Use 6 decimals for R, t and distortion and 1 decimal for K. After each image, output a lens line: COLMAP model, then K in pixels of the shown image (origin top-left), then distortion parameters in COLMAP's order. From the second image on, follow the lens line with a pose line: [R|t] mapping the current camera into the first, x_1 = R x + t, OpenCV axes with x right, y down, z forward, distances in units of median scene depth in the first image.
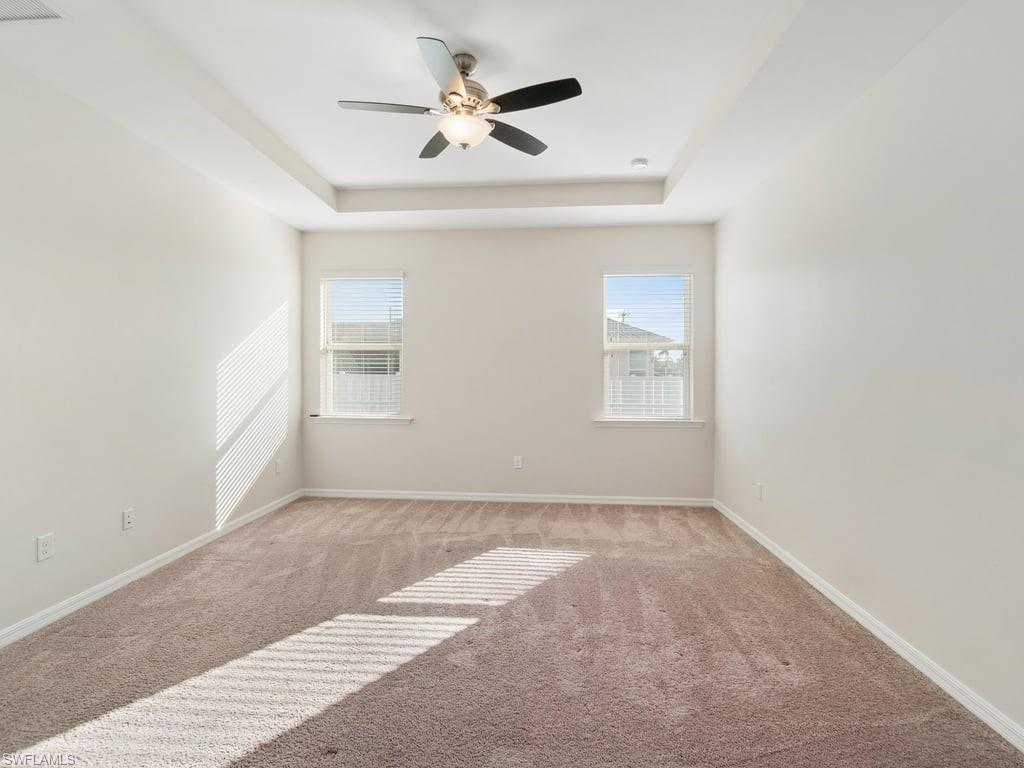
lens RADIAL K [[502.2, 0, 509.5], [0, 502.2, 370.3], [0, 0, 1]] dist [0.004030, 0.000881]
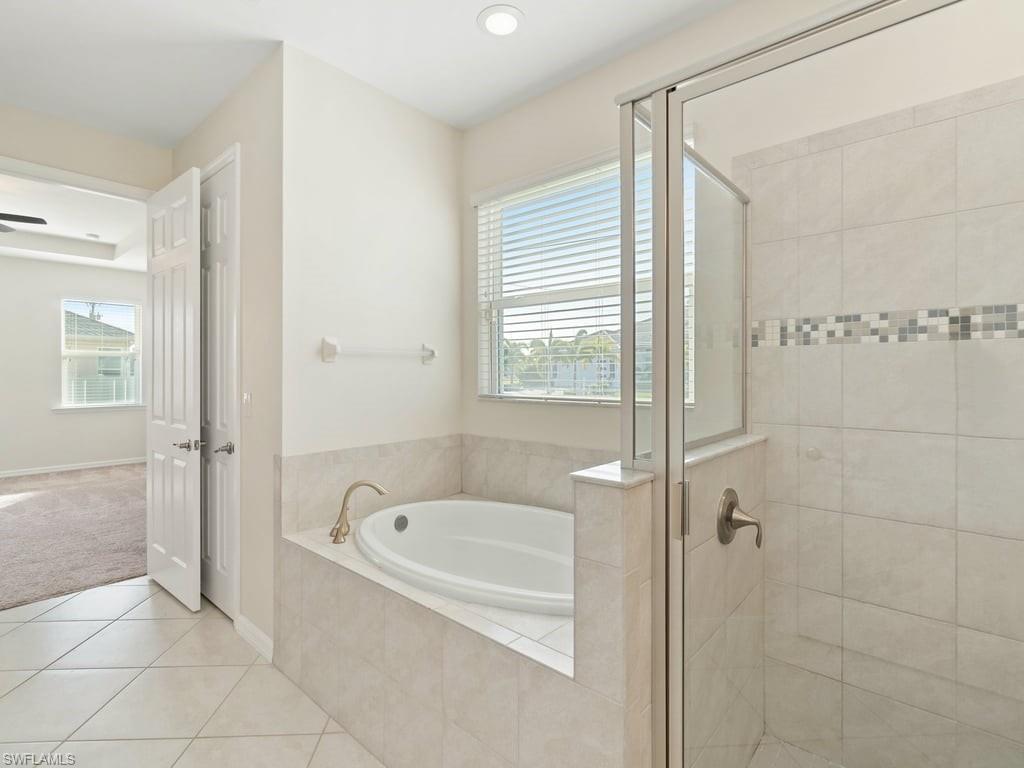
lens RADIAL K [[498.1, 0, 511.0], [0, 498.1, 377.6], [0, 0, 1]] dist [0.002156, 0.000489]
pose [[0.605367, -0.006082, 0.795923, -0.196601], [-0.005432, 0.999916, 0.011772, -0.005227], [-0.795928, -0.011449, 0.605284, -1.017941]]
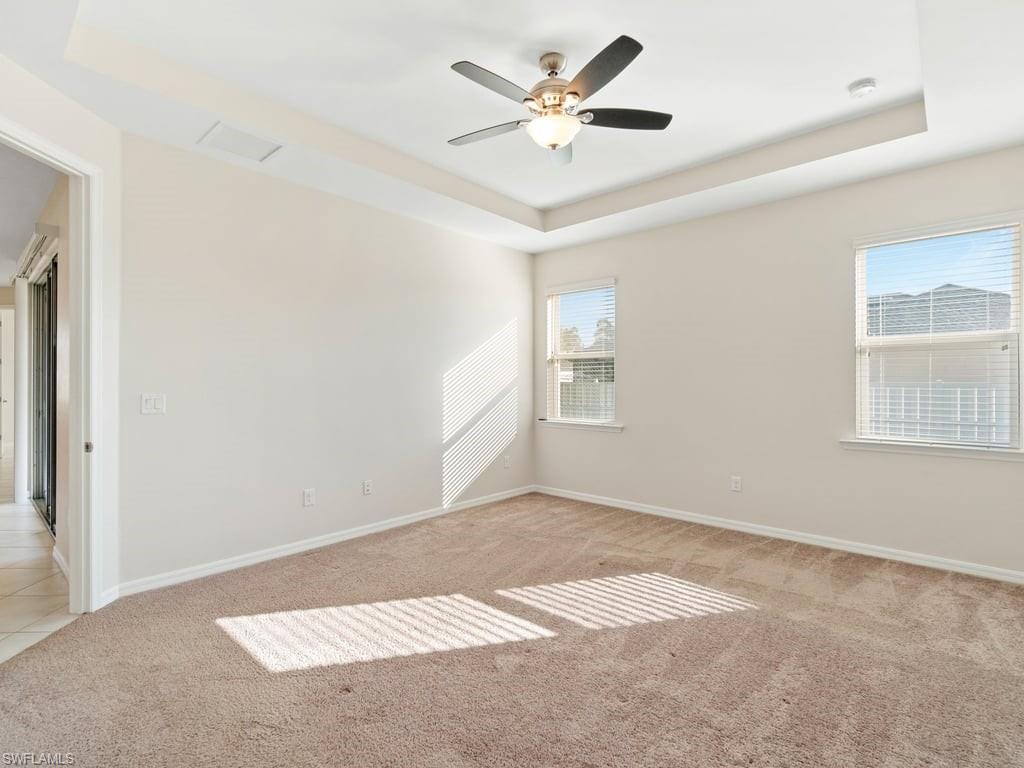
lens RADIAL K [[498.1, 0, 511.0], [0, 498.1, 377.6], [0, 0, 1]] dist [0.002156, 0.000489]
pose [[0.792031, -0.011559, -0.610371, 0.325066], [0.010303, 0.999931, -0.005566, 0.005387], [0.610394, -0.001880, 0.792096, 0.135450]]
